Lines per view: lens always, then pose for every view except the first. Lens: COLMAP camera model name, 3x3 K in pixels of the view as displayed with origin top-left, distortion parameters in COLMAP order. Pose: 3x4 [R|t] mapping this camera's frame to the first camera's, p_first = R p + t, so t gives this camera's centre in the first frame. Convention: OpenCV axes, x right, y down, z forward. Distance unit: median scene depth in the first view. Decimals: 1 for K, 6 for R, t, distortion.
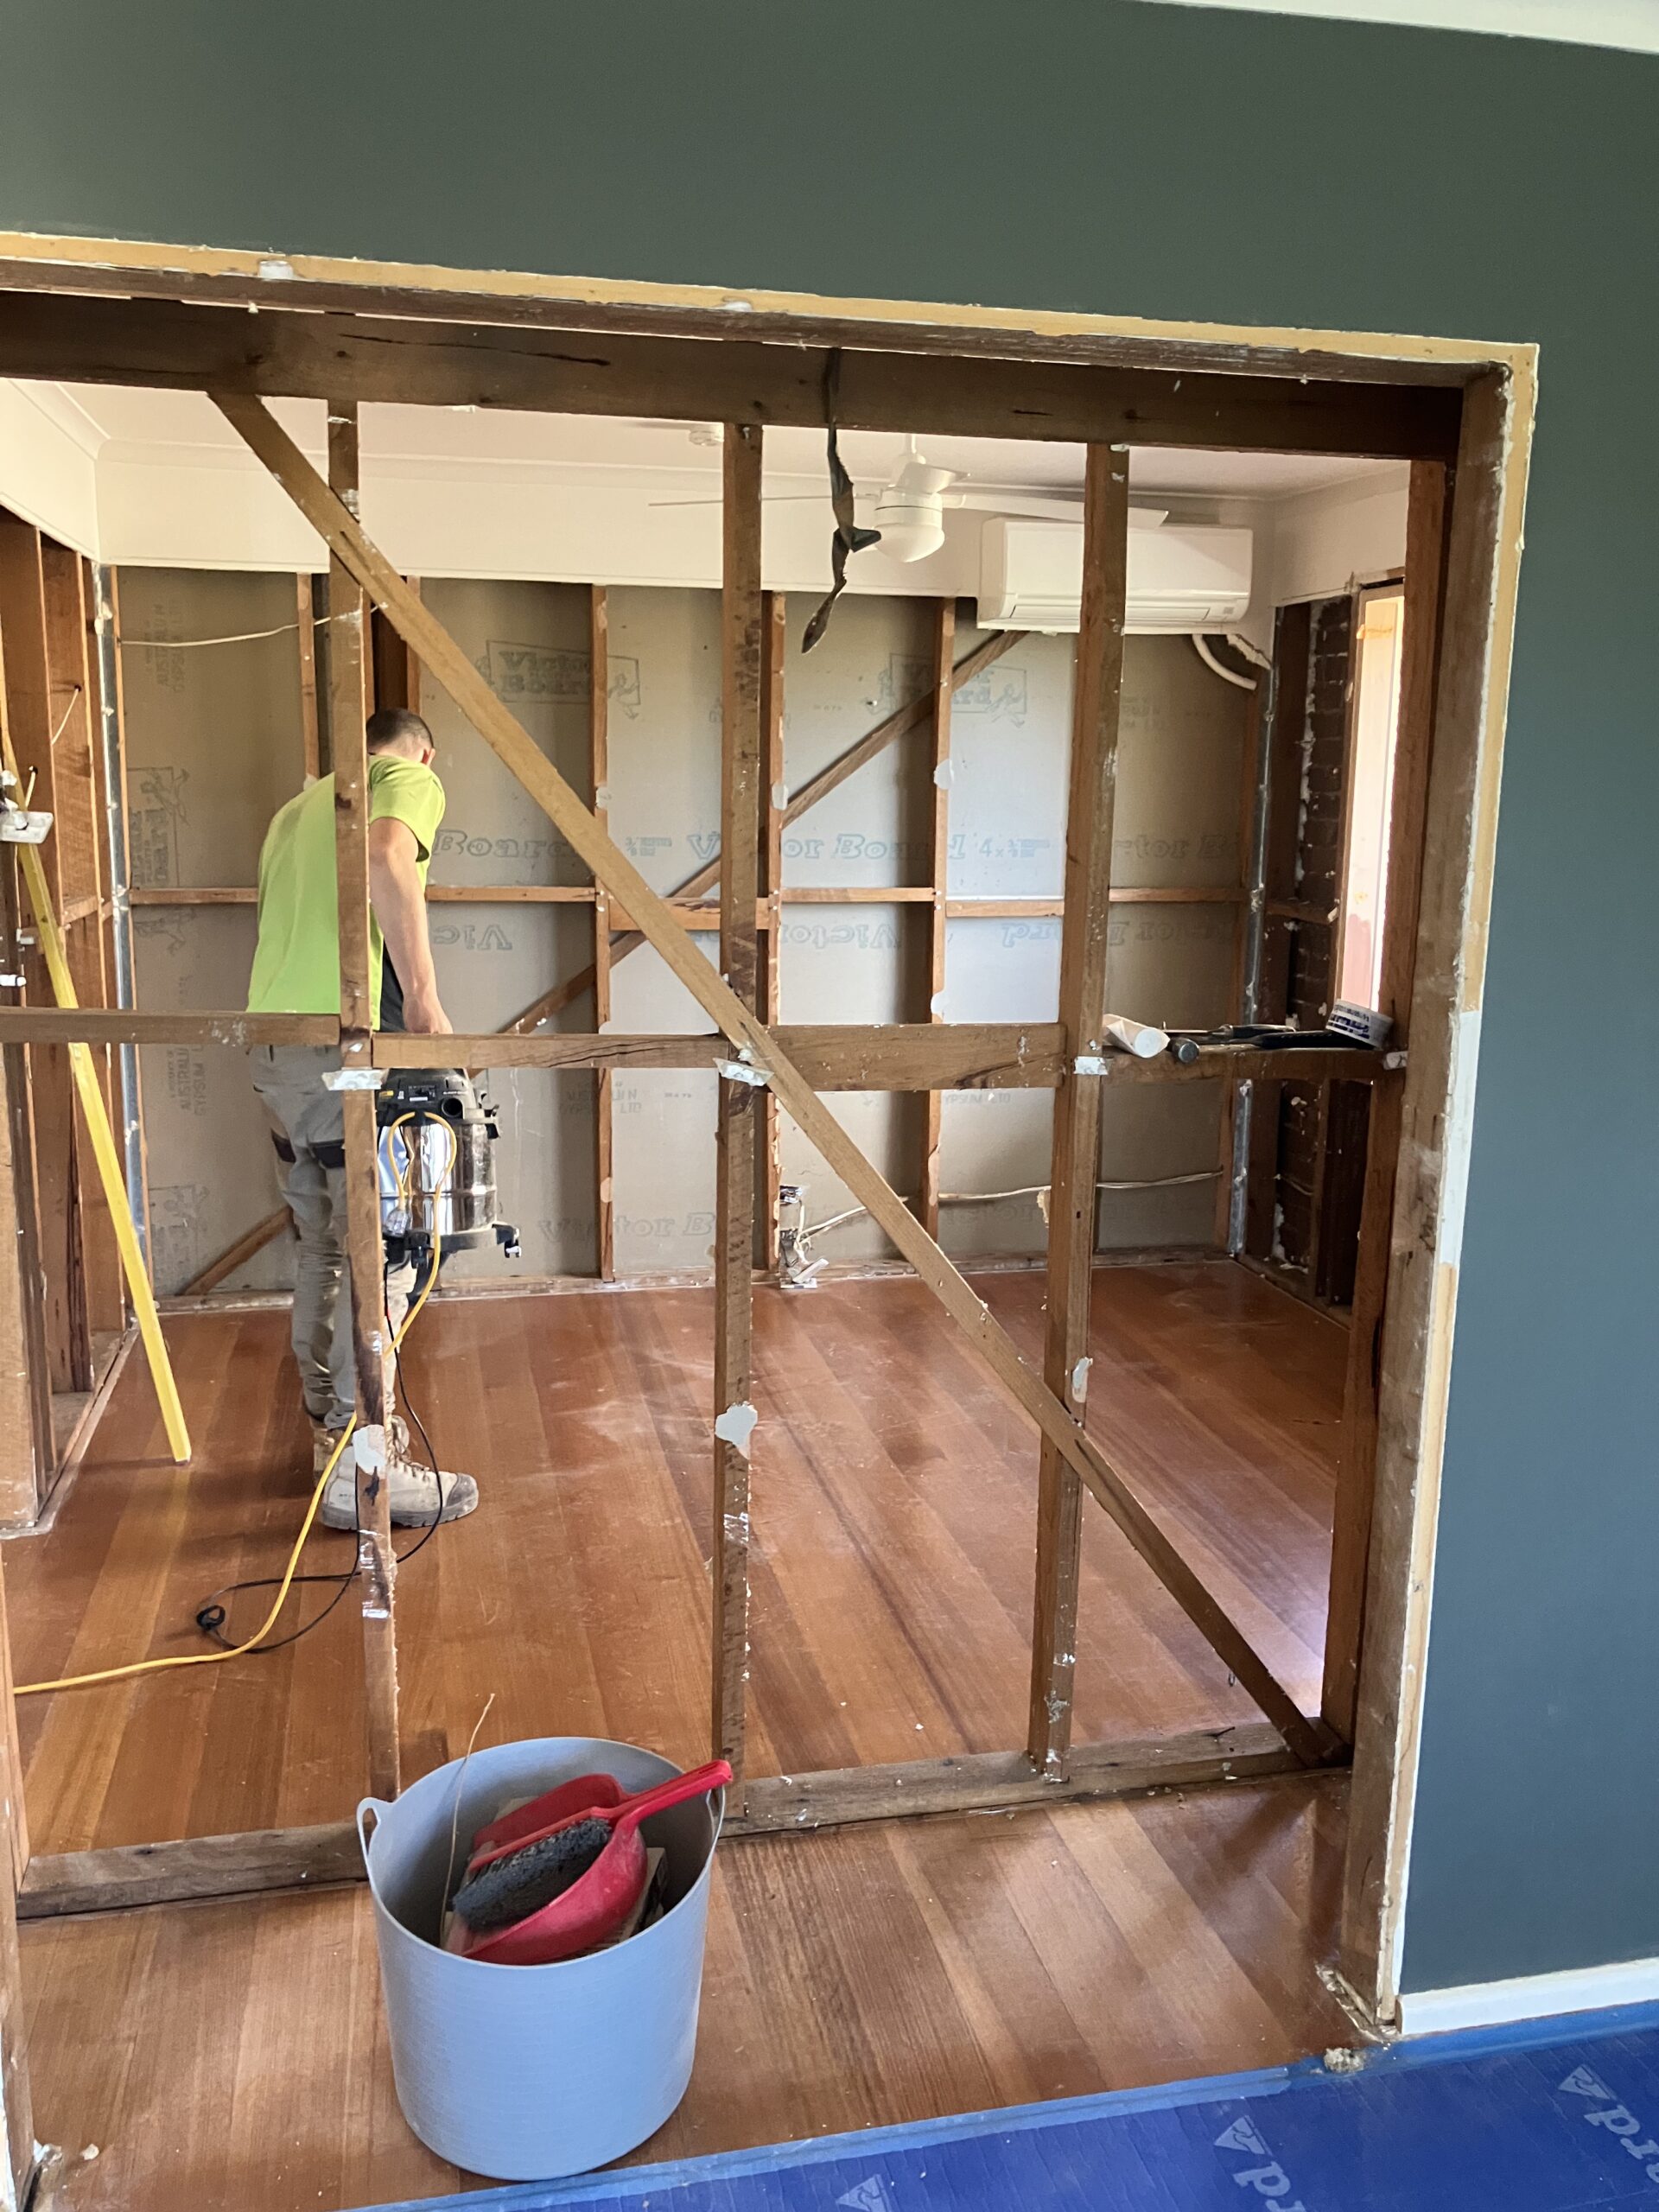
lens RADIAL K [[1822.4, 0, 834.5], [0, 1822.4, 1126.1], [0, 0, 1]] dist [0.043007, -0.058531]
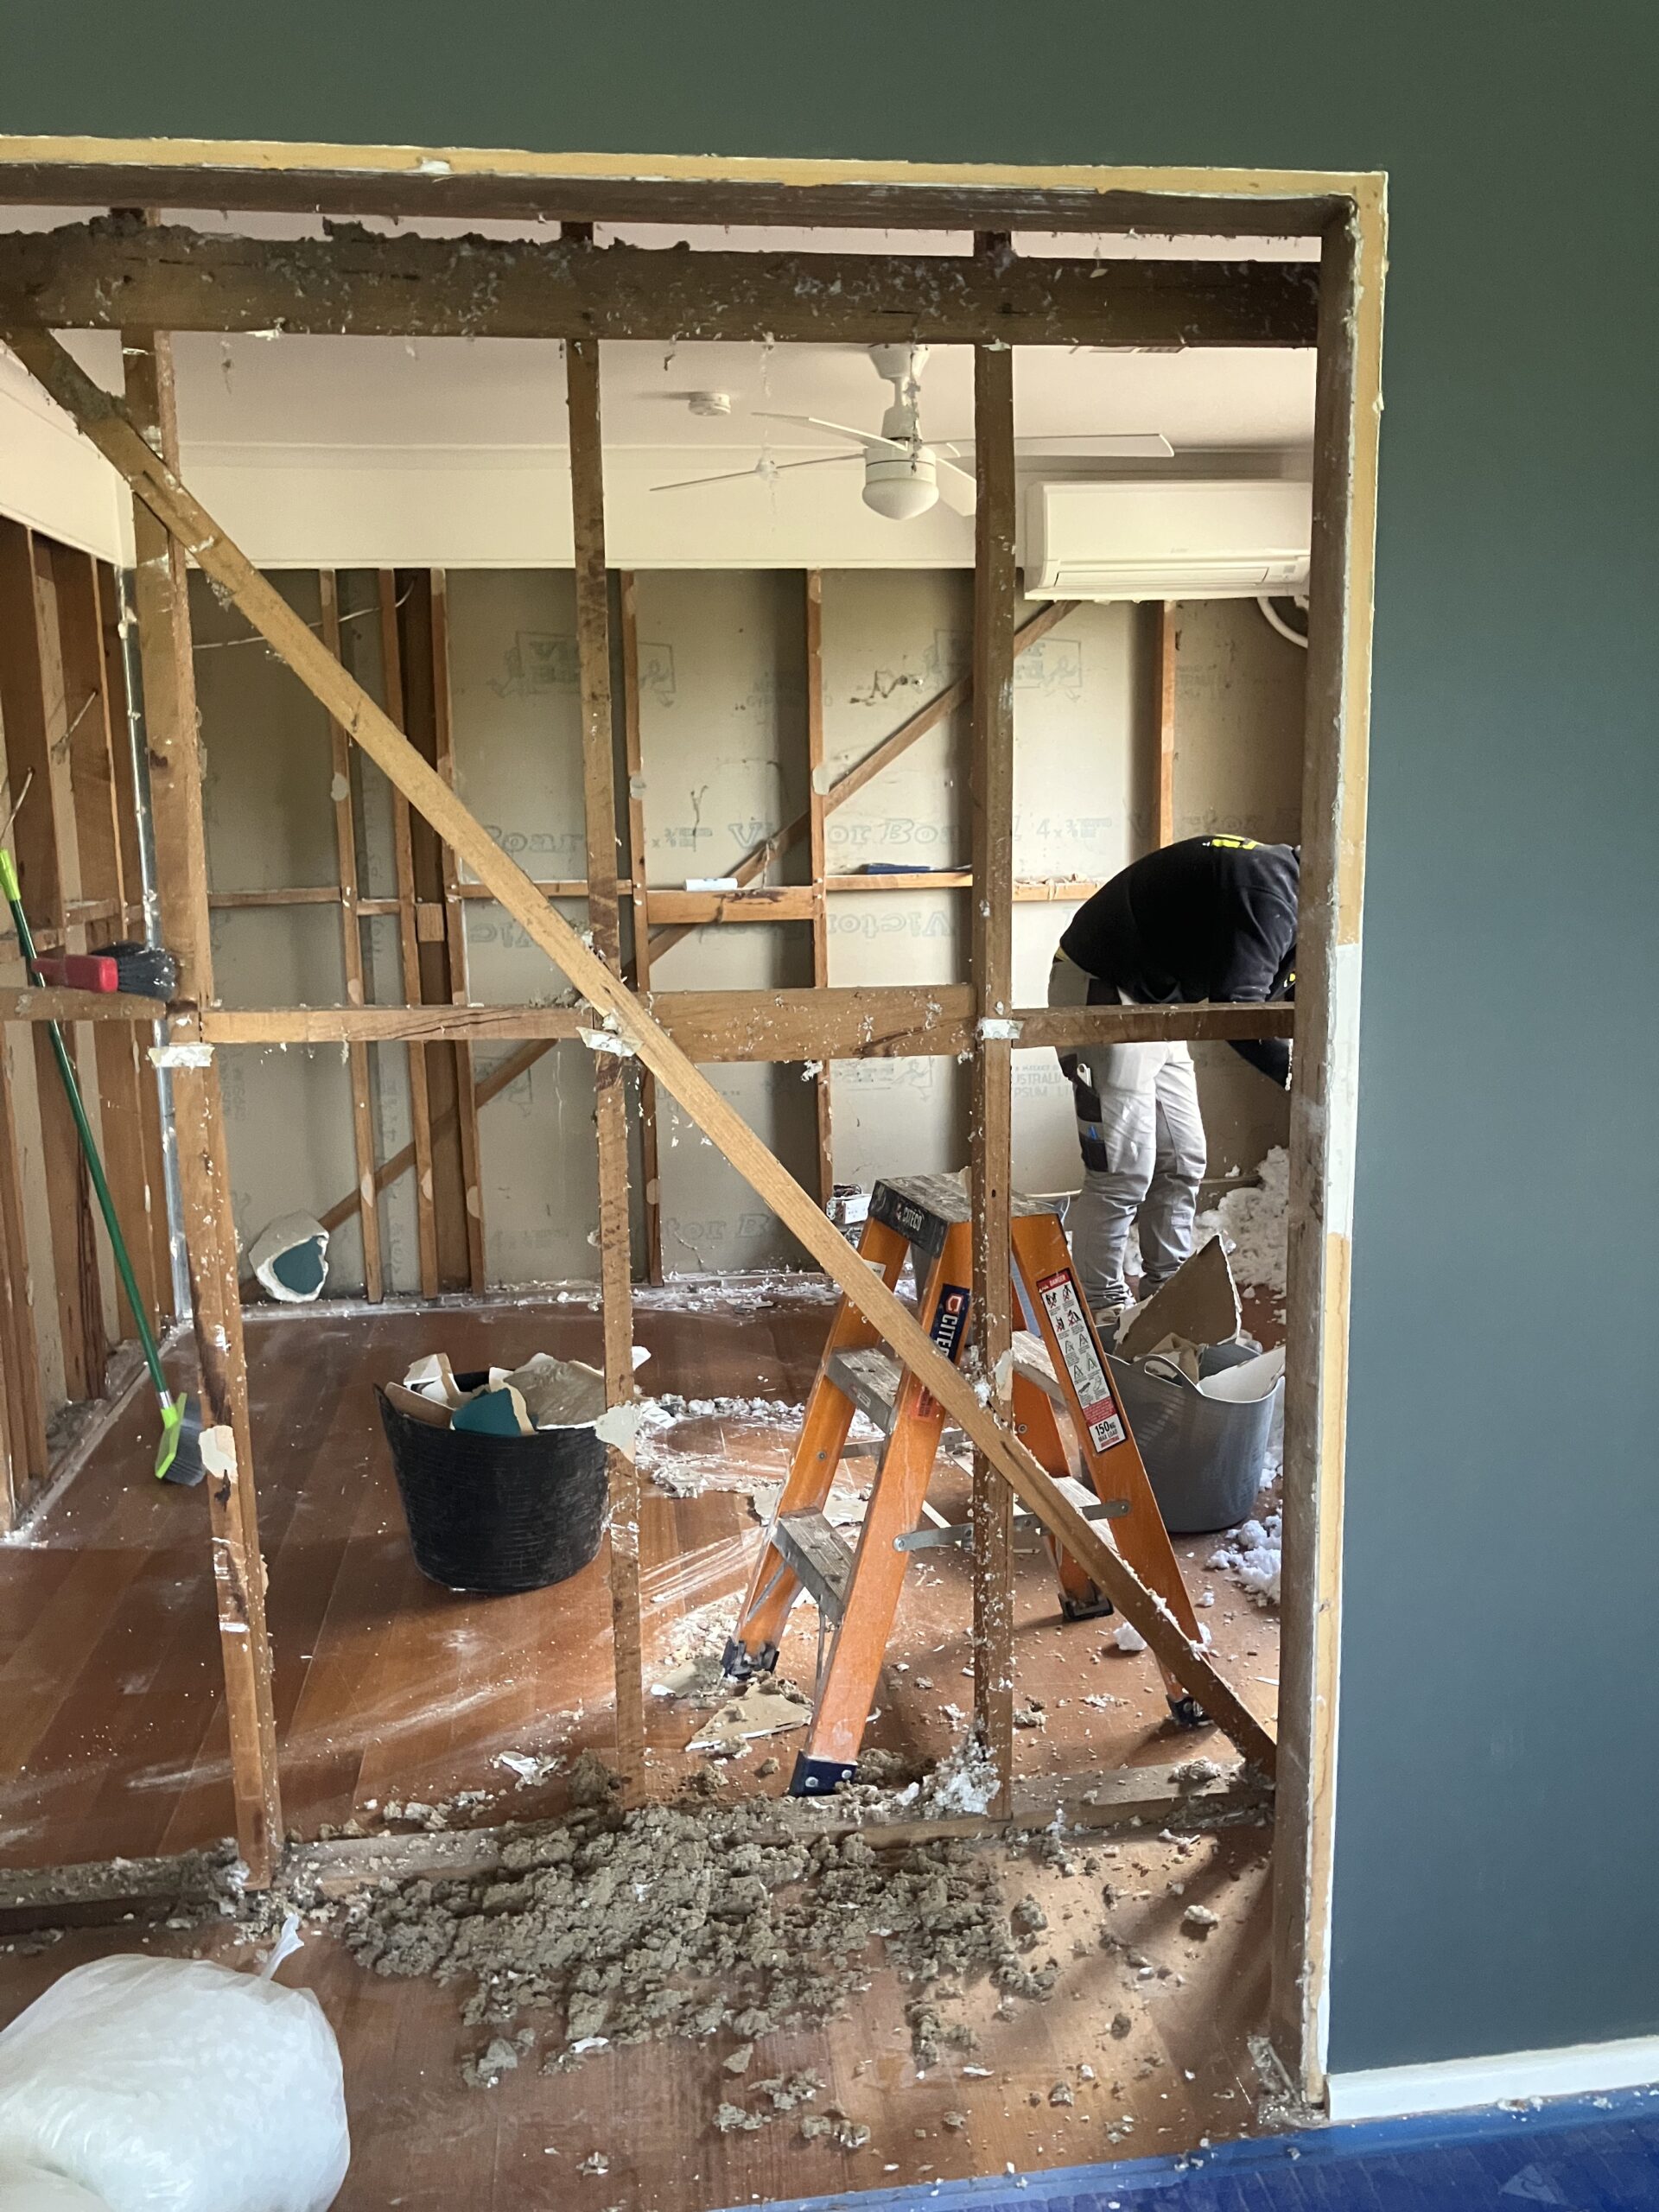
lens RADIAL K [[1841.2, 0, 829.5], [0, 1841.2, 1106.0], [0, 0, 1]] dist [0.013547, -0.003454]
pose [[0.995679, -0.016838, -0.091326, 0.144787], [0.015213, 0.999714, -0.018464, 0.021694], [0.091611, 0.016995, 0.995650, 0.083516]]
